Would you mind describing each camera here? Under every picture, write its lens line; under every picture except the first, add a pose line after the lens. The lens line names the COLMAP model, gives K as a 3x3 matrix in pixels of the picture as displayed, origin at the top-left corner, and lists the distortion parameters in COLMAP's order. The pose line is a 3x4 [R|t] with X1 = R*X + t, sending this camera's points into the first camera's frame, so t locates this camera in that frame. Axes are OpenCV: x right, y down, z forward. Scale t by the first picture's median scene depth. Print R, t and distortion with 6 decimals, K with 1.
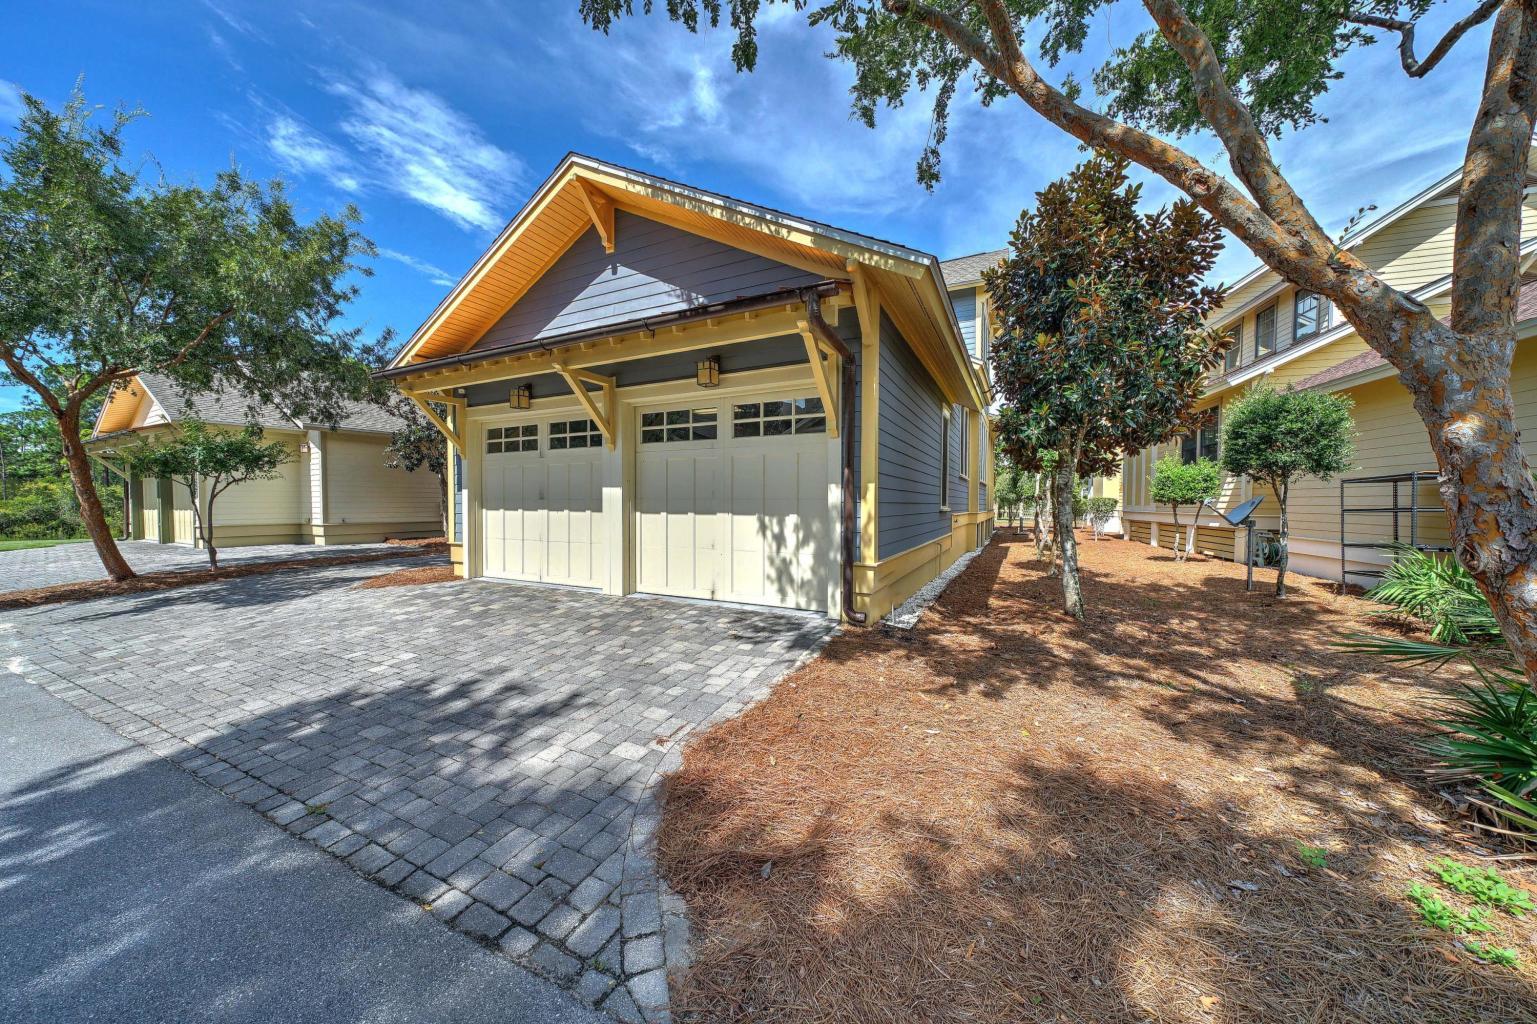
lens RADIAL K [[525.5, 0, 766.9], [0, 525.5, 521.8], [0, 0, 1]] dist [0.001133, 0.000089]
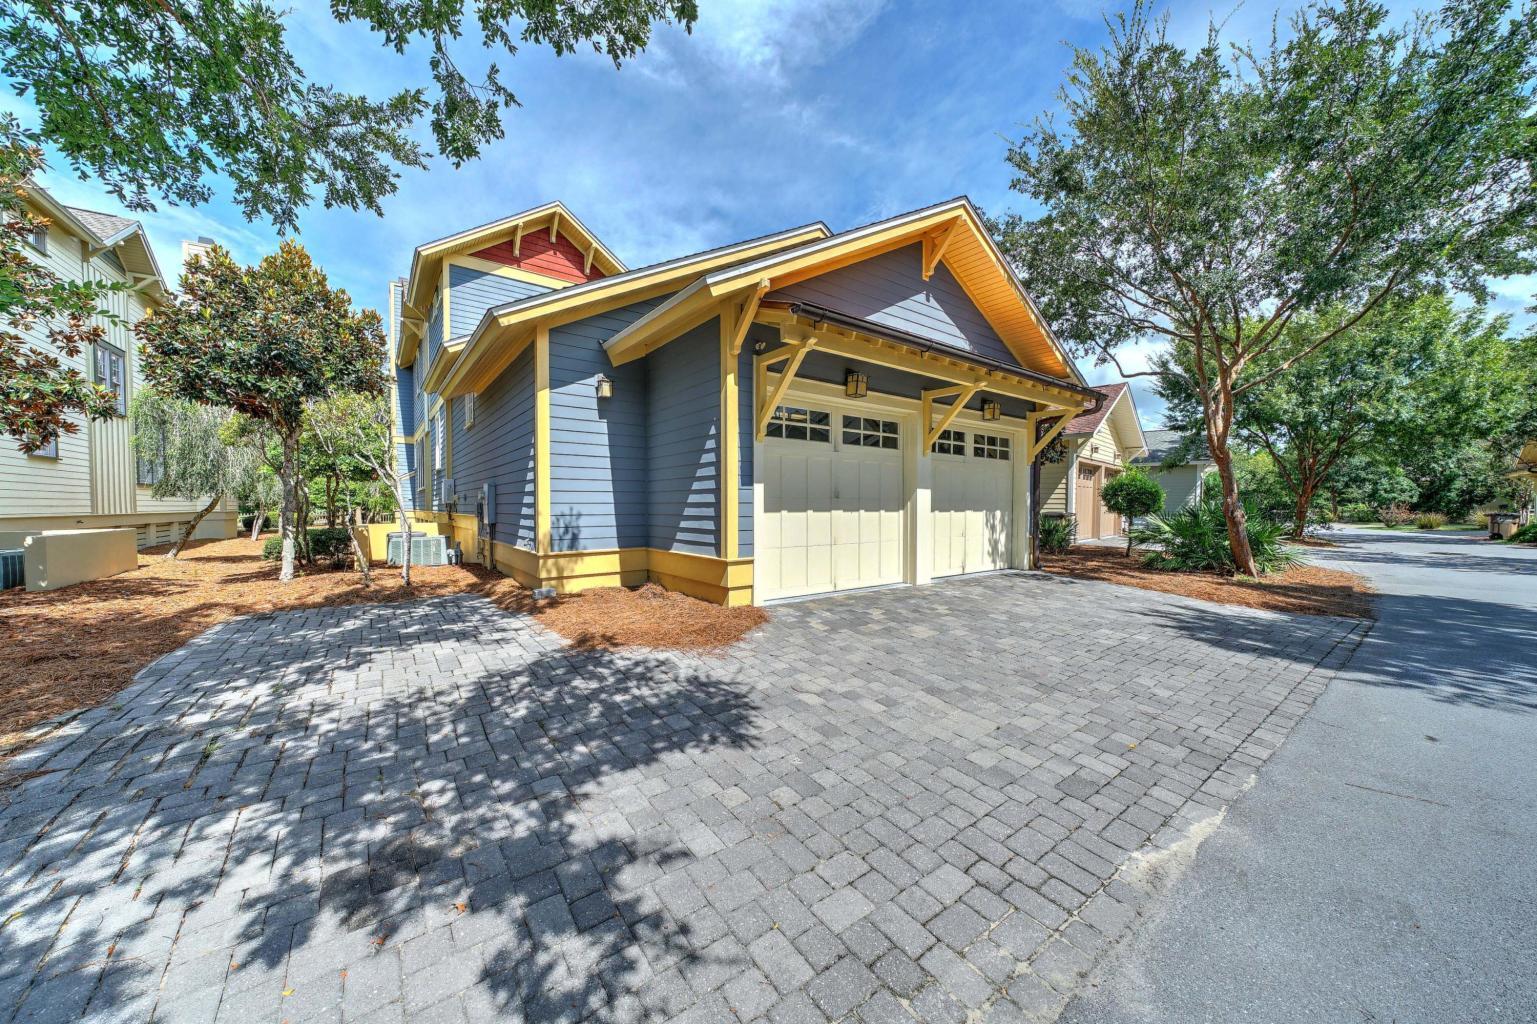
lens RADIAL K [[525.5, 0, 768.1], [0, 525.5, 507.2], [0, 0, 1]] dist [0.001133, 0.000089]
pose [[0.453749, -0.011708, 0.891053, -1.349406], [0.018003, 0.999830, 0.003970, -0.035144], [-0.890948, 0.014240, 0.453882, 0.738486]]
